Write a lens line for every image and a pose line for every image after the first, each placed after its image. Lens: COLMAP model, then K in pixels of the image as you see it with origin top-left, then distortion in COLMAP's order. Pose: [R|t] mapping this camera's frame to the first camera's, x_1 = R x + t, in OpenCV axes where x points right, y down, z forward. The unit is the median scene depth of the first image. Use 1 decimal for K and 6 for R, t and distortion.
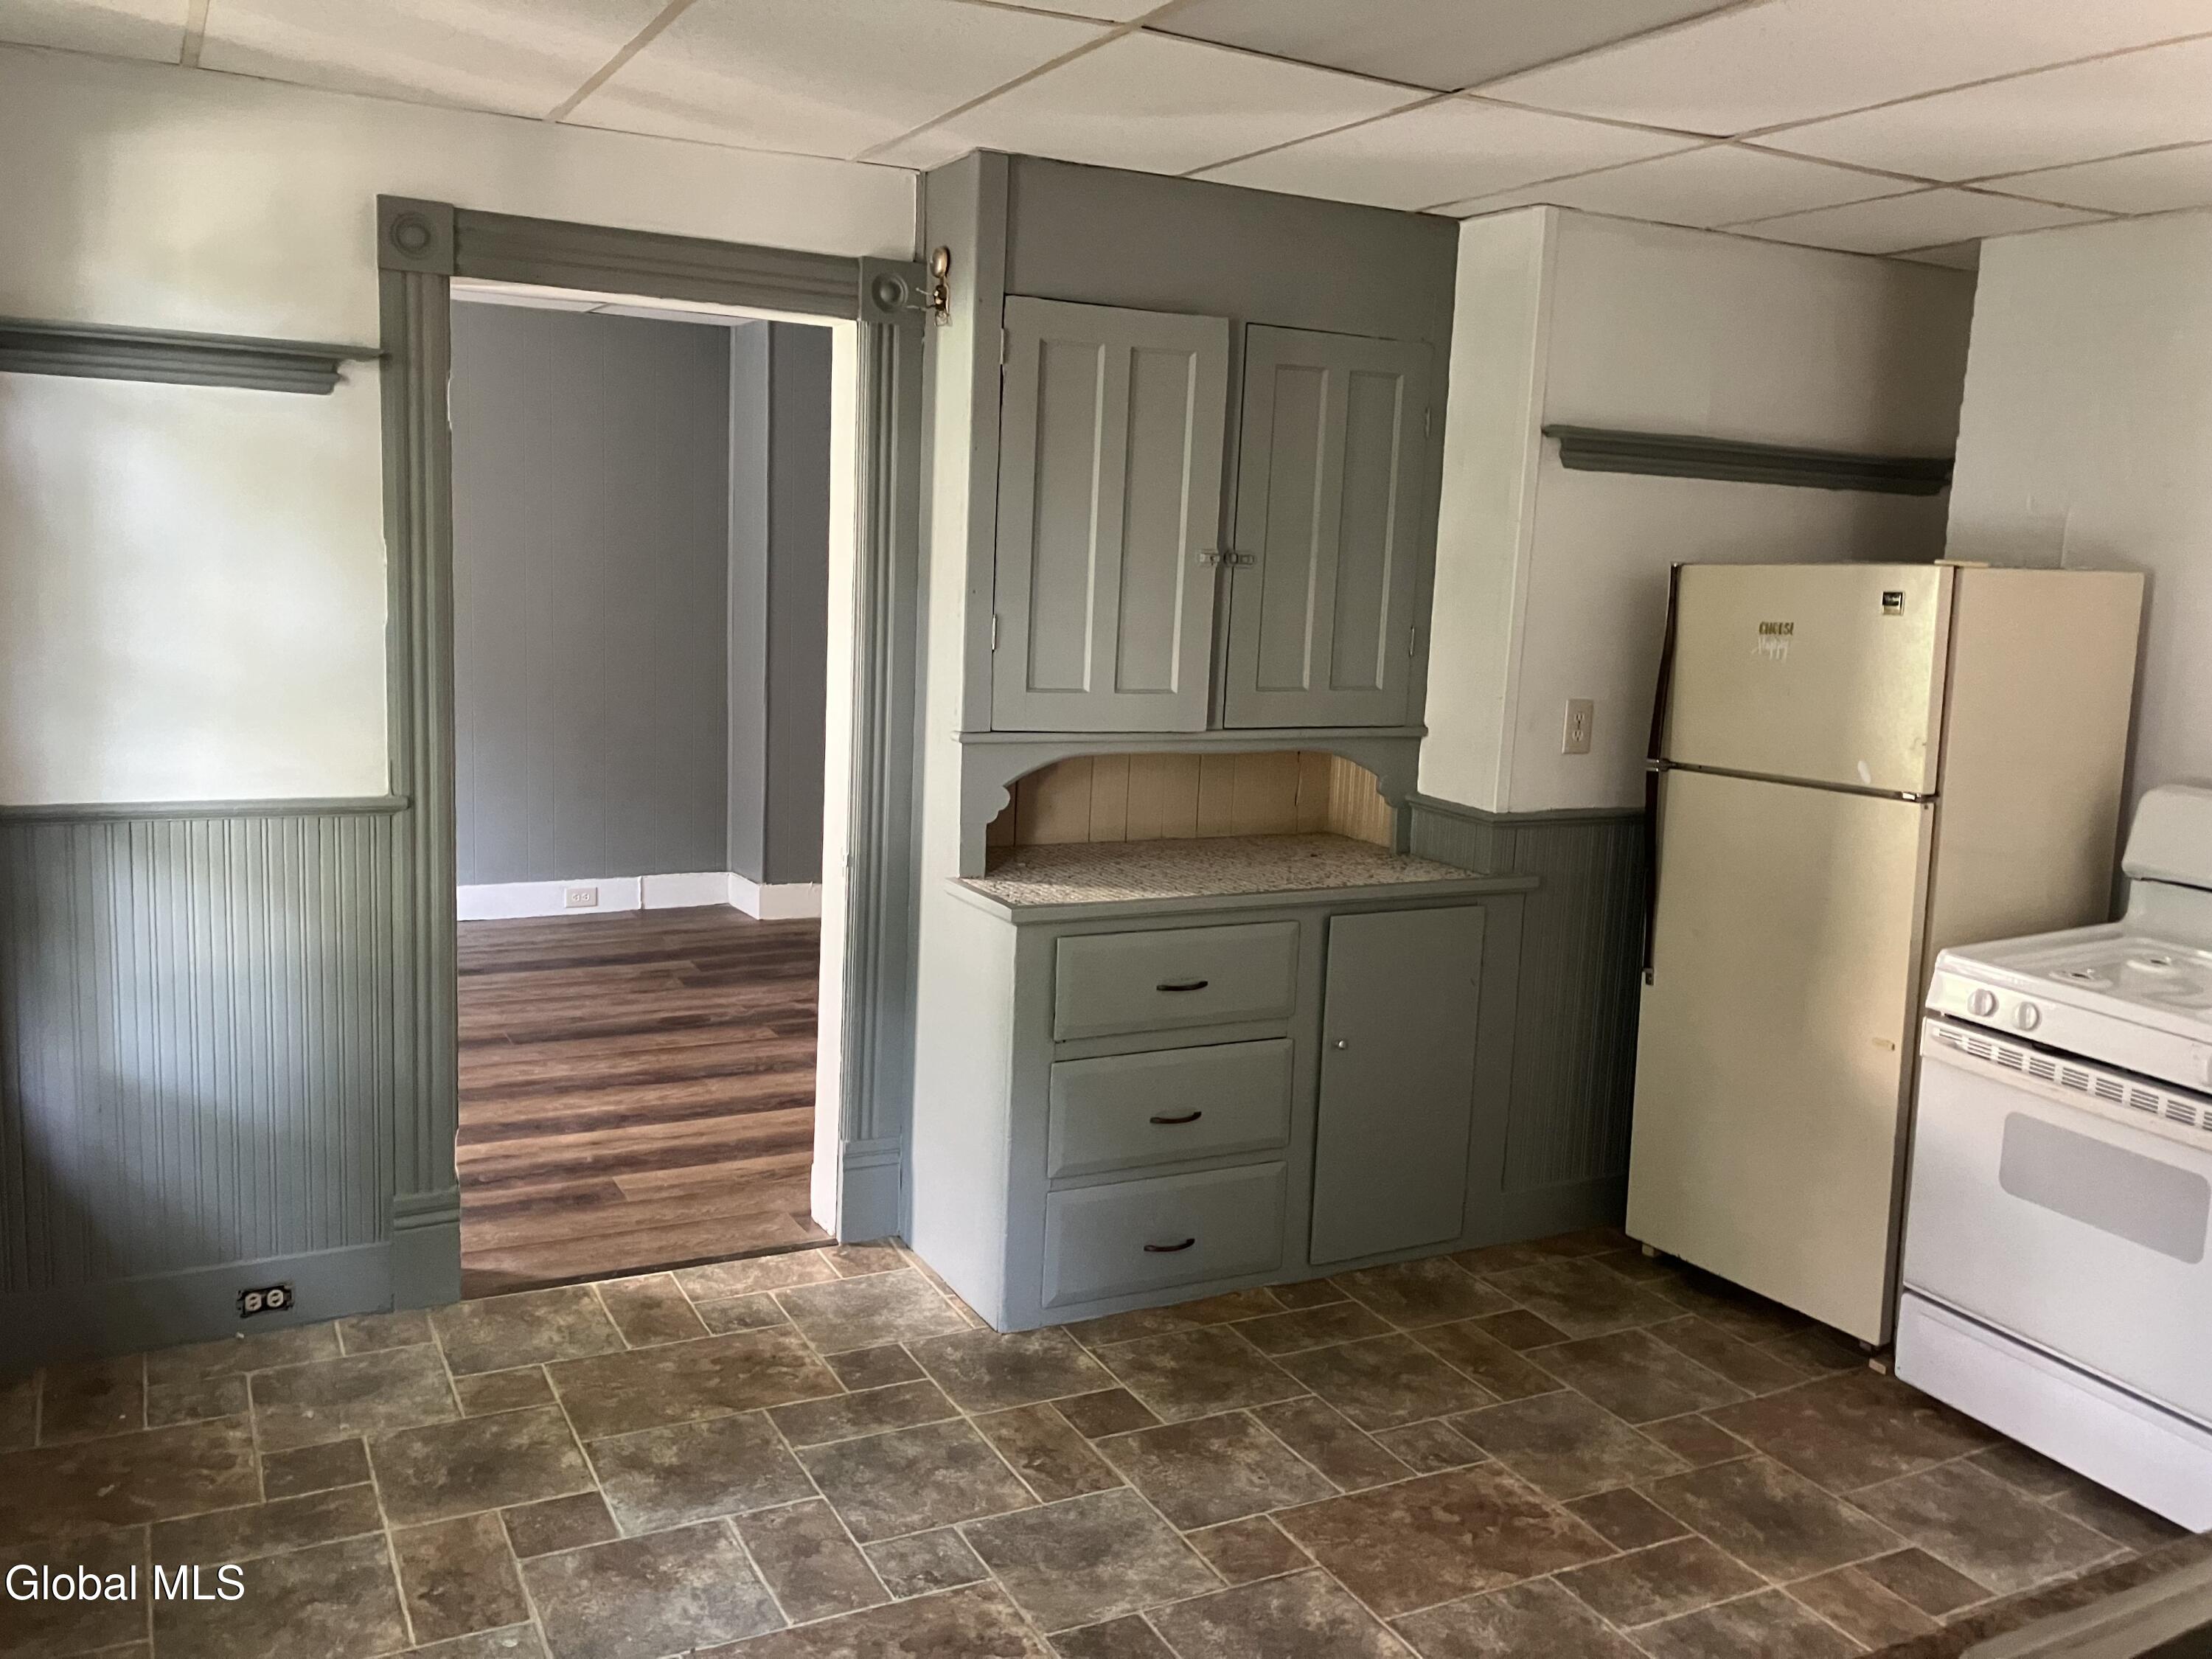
lens RADIAL K [[1844.7, 0, 1099.7], [0, 1844.7, 820.3], [0, 0, 1]] dist [0.043557, -0.006239]
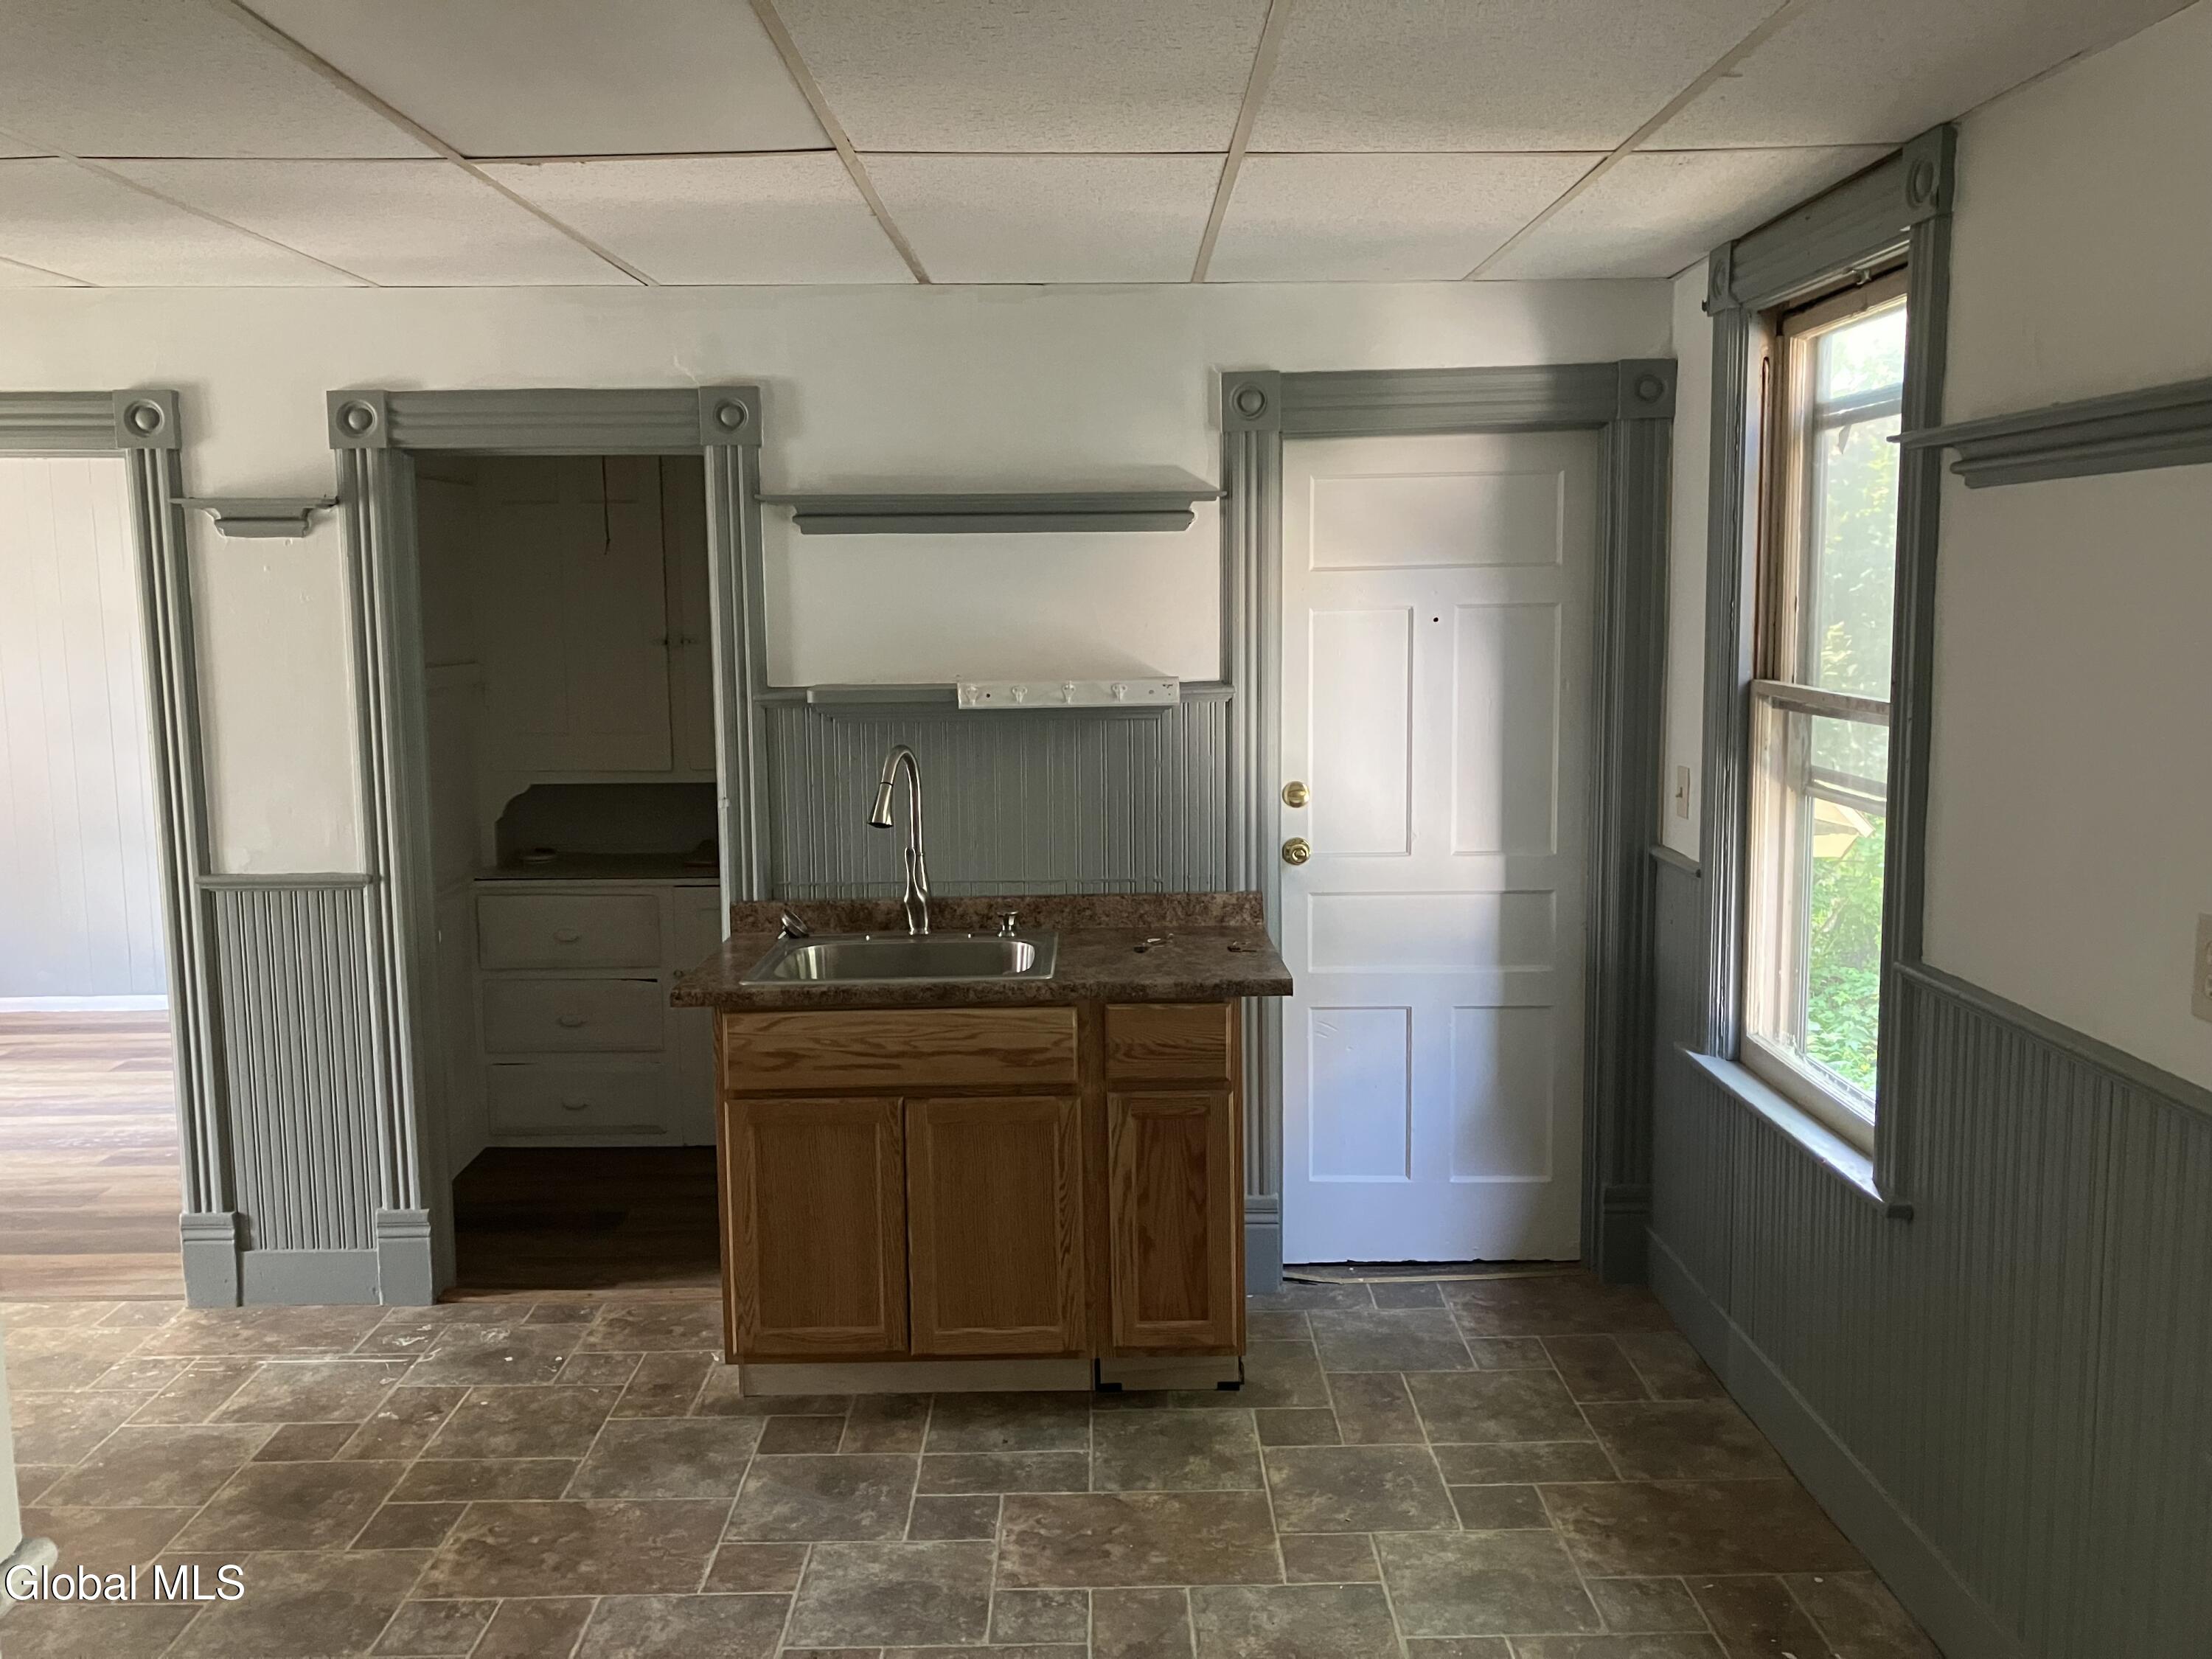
lens RADIAL K [[1844.7, 0, 1104.1], [0, 1844.7, 823.9], [0, 0, 1]] dist [0.043557, -0.006239]
pose [[-0.889208, -0.089907, 0.448582, -0.970346], [0.042022, 0.960305, 0.275768, -0.498400], [-0.455569, 0.264065, -0.850133, 2.802208]]
